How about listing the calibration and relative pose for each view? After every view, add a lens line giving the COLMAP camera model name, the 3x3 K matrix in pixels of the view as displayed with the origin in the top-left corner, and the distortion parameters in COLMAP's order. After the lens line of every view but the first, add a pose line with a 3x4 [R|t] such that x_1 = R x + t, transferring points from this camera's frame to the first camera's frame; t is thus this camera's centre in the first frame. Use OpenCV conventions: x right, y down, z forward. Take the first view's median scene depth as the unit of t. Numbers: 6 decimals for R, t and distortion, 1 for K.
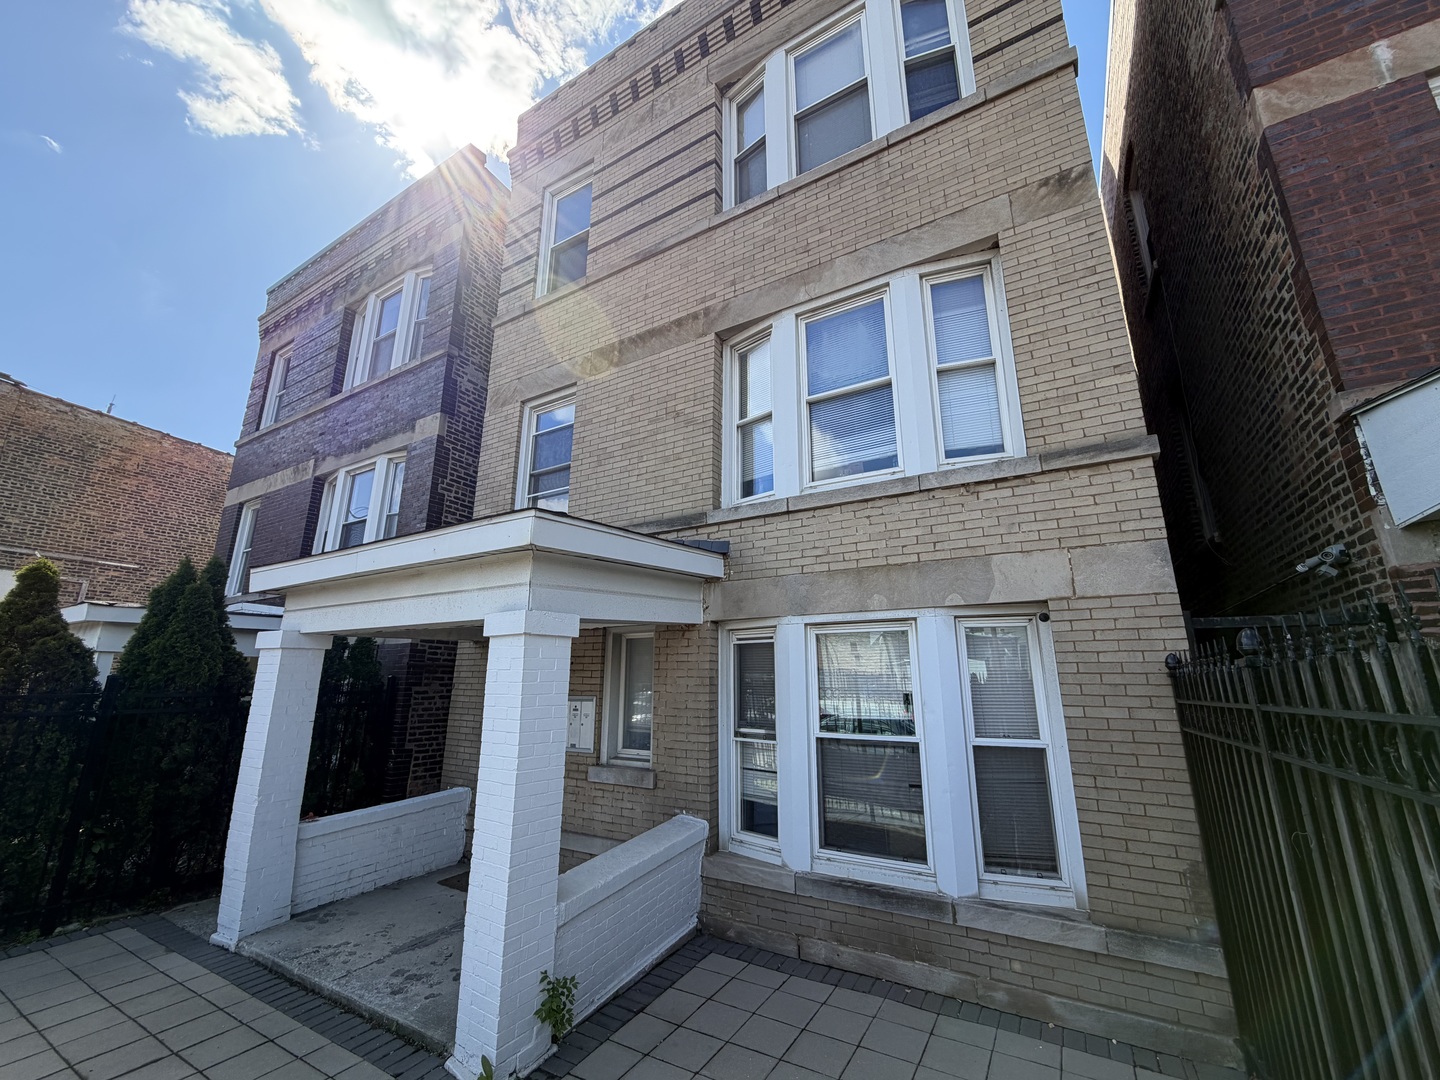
lens RADIAL K [[572.9, 0, 714.6], [0, 572.9, 537.8], [0, 0, 1]] dist [0.002217, -0.000356]
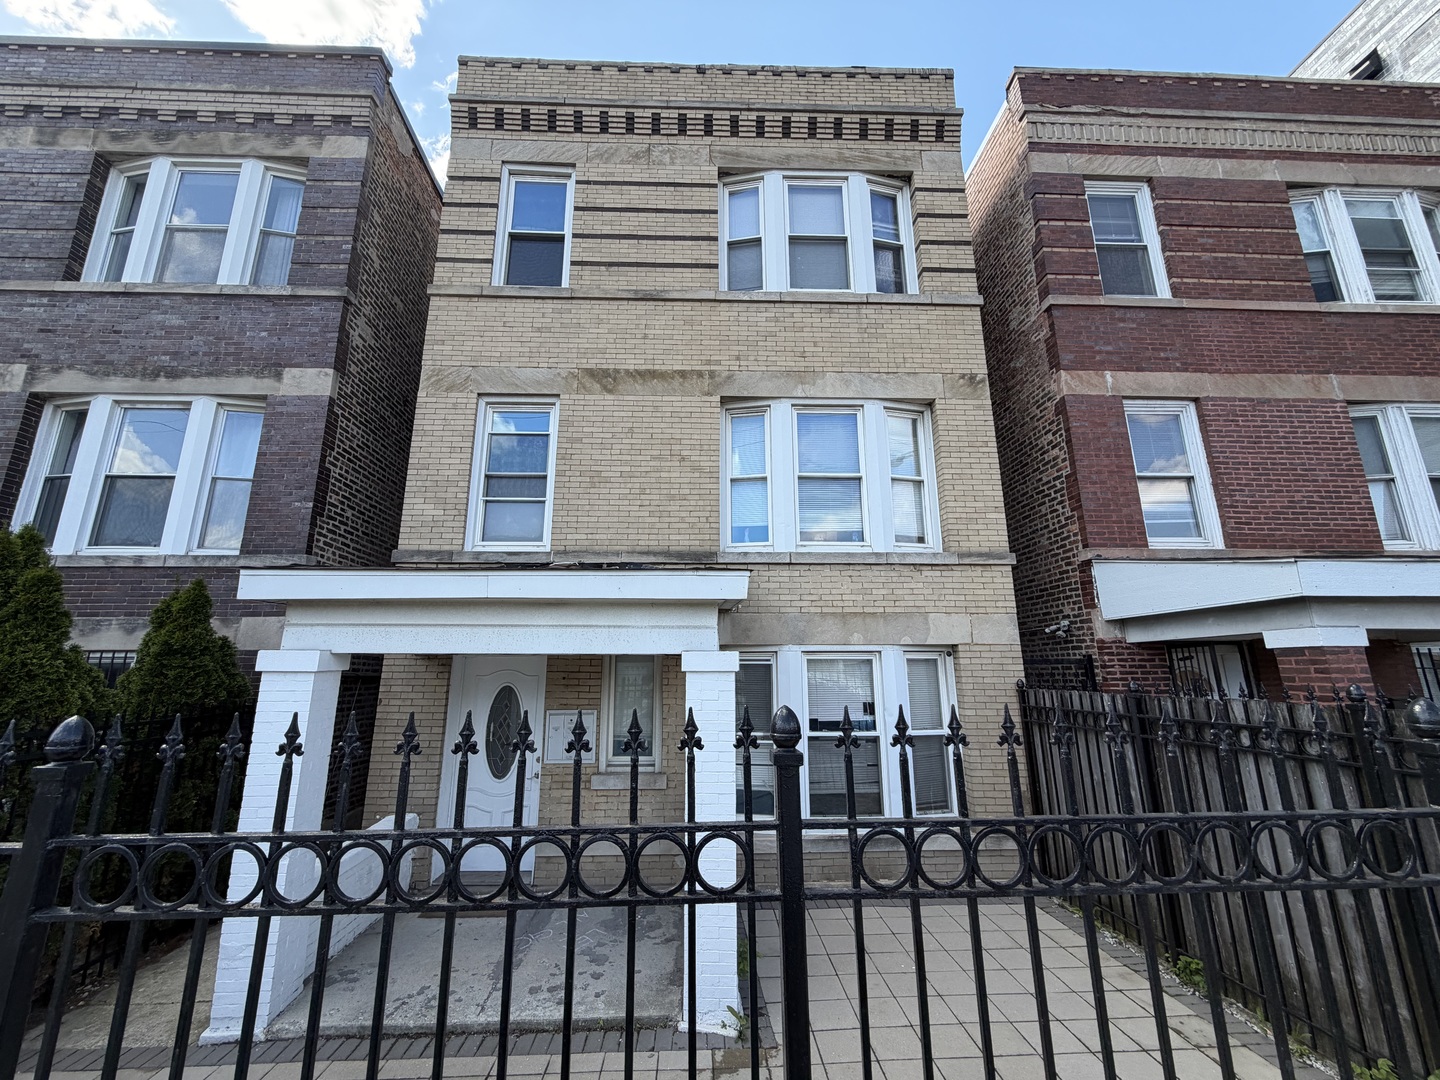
lens RADIAL K [[572.9, 0, 714.6], [0, 572.9, 537.8], [0, 0, 1]] dist [0.002217, -0.000356]
pose [[0.841578, 0.116812, 0.527353, -0.728257], [-0.129424, 0.991503, -0.013082, -0.065853], [-0.524401, -0.057242, 0.849545, -0.006222]]
